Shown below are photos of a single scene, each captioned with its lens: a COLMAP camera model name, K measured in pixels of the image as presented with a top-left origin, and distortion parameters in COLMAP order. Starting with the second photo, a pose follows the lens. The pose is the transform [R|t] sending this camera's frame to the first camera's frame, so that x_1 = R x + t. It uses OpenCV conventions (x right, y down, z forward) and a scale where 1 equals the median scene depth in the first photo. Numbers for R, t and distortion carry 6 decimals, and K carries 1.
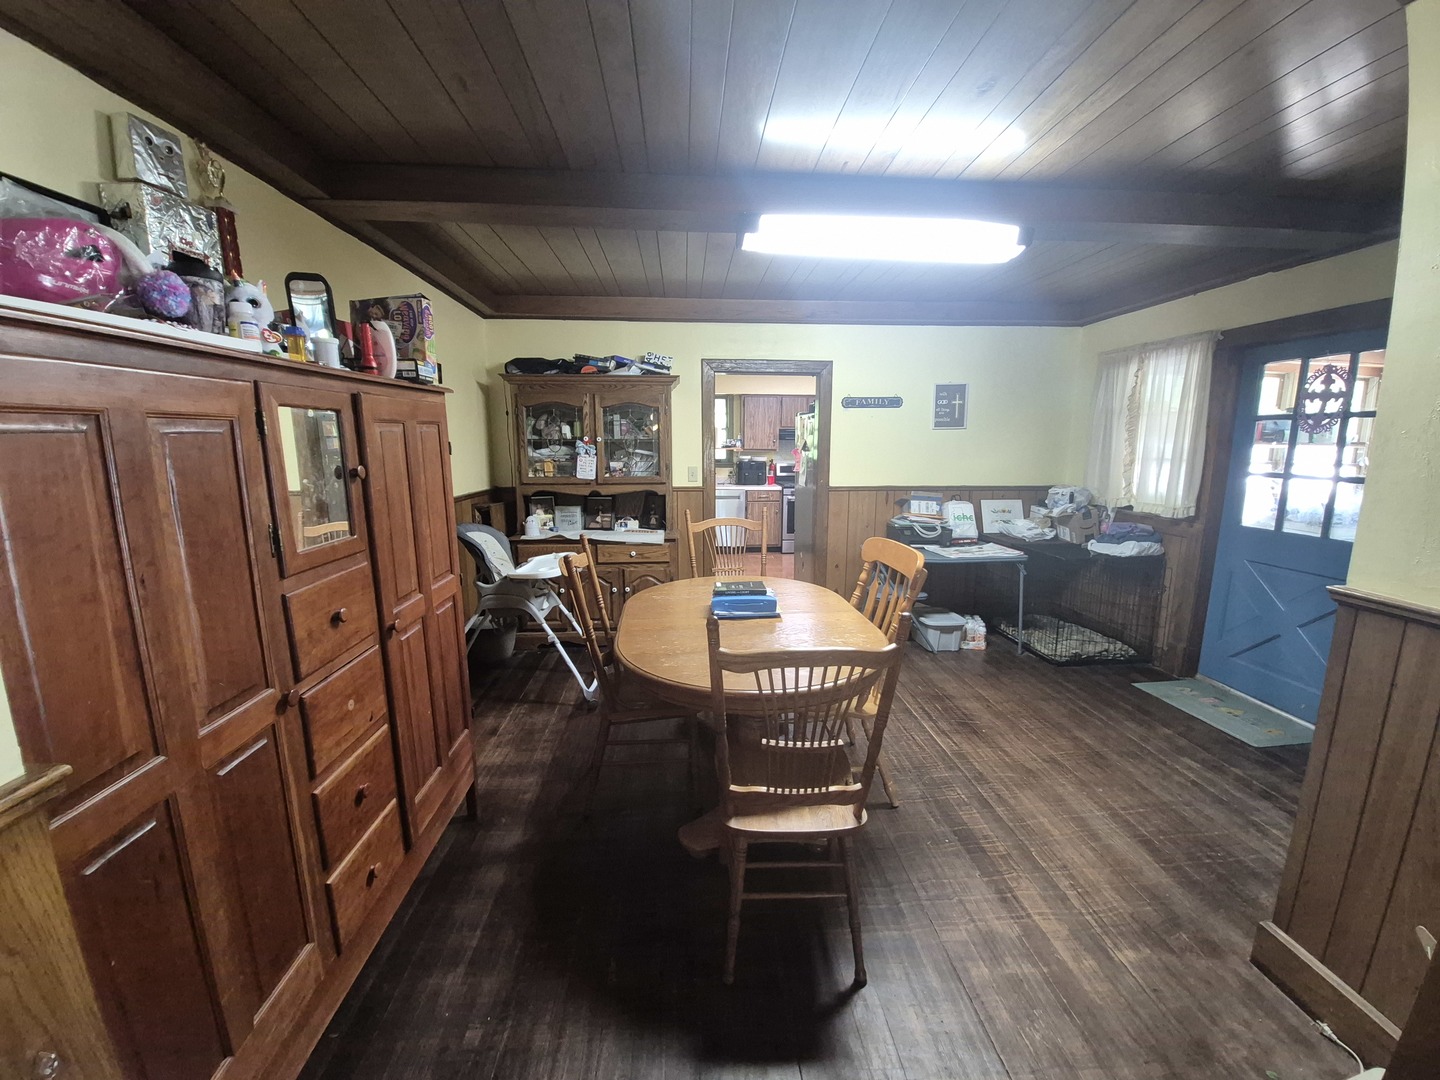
lens RADIAL K [[572.4, 0, 713.8], [0, 572.4, 545.7], [0, 0, 1]] dist [-0.011218, -0.003260]
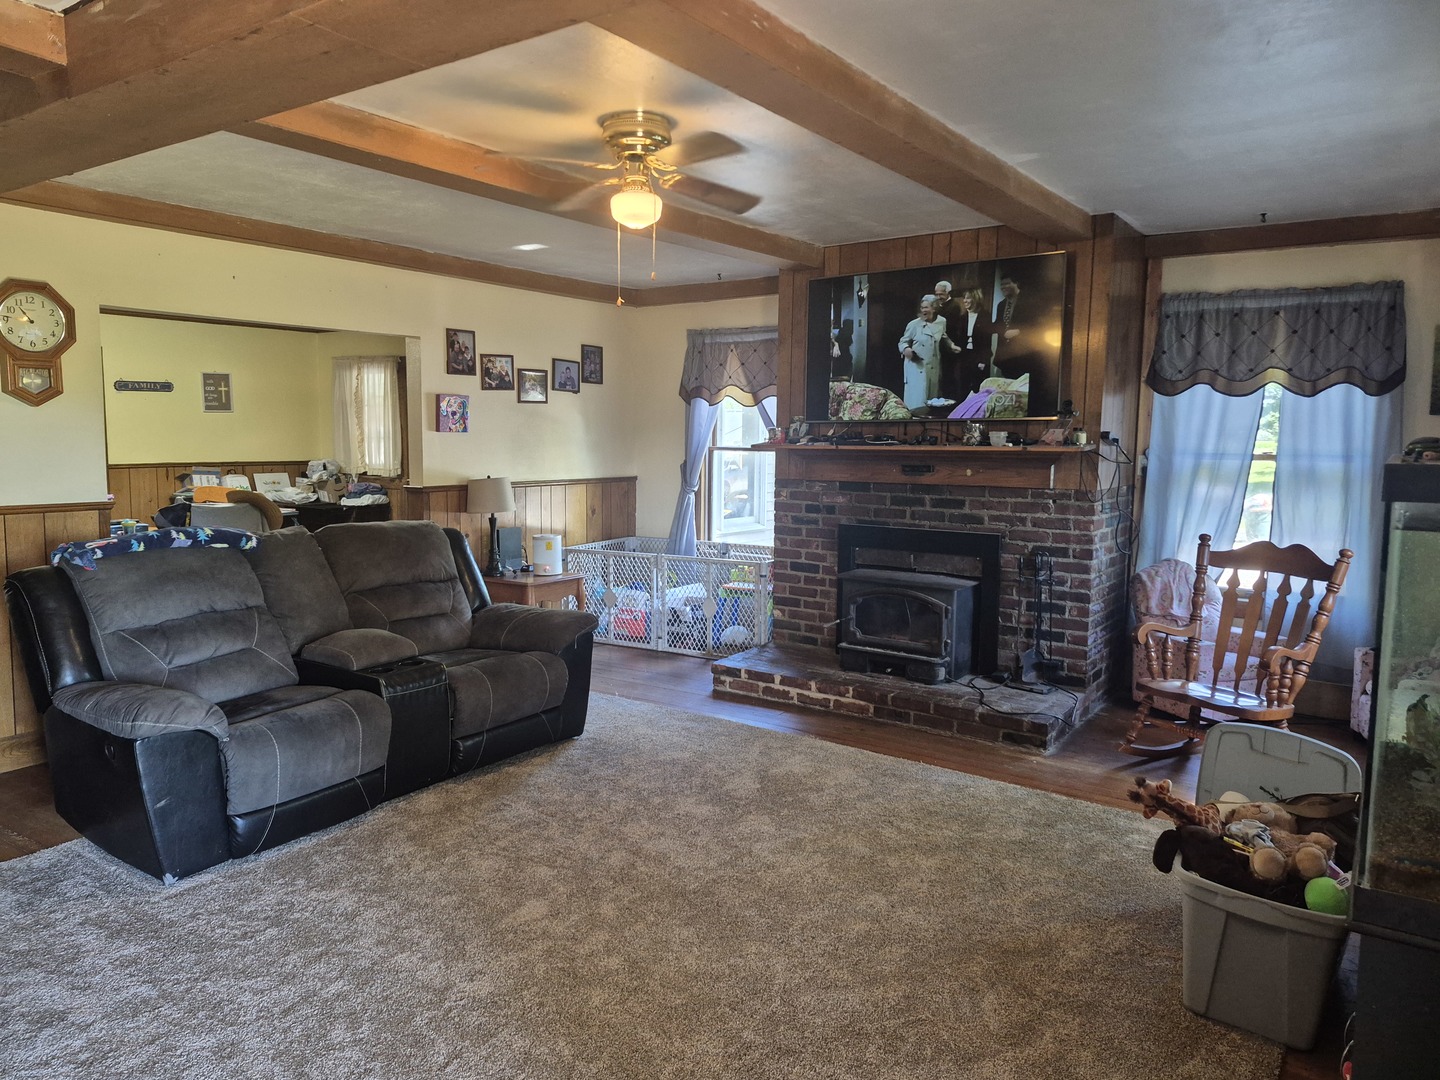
lens RADIAL K [[972.8, 0, 720.7], [0, 972.8, 537.1], [0, 0, 1]] dist [0.000233, -0.000445]
pose [[0.597447, -0.074519, 0.798438, -0.600082], [0.127548, 0.991828, -0.002872, 0.189848], [-0.791699, 0.103555, 0.602070, -1.006935]]
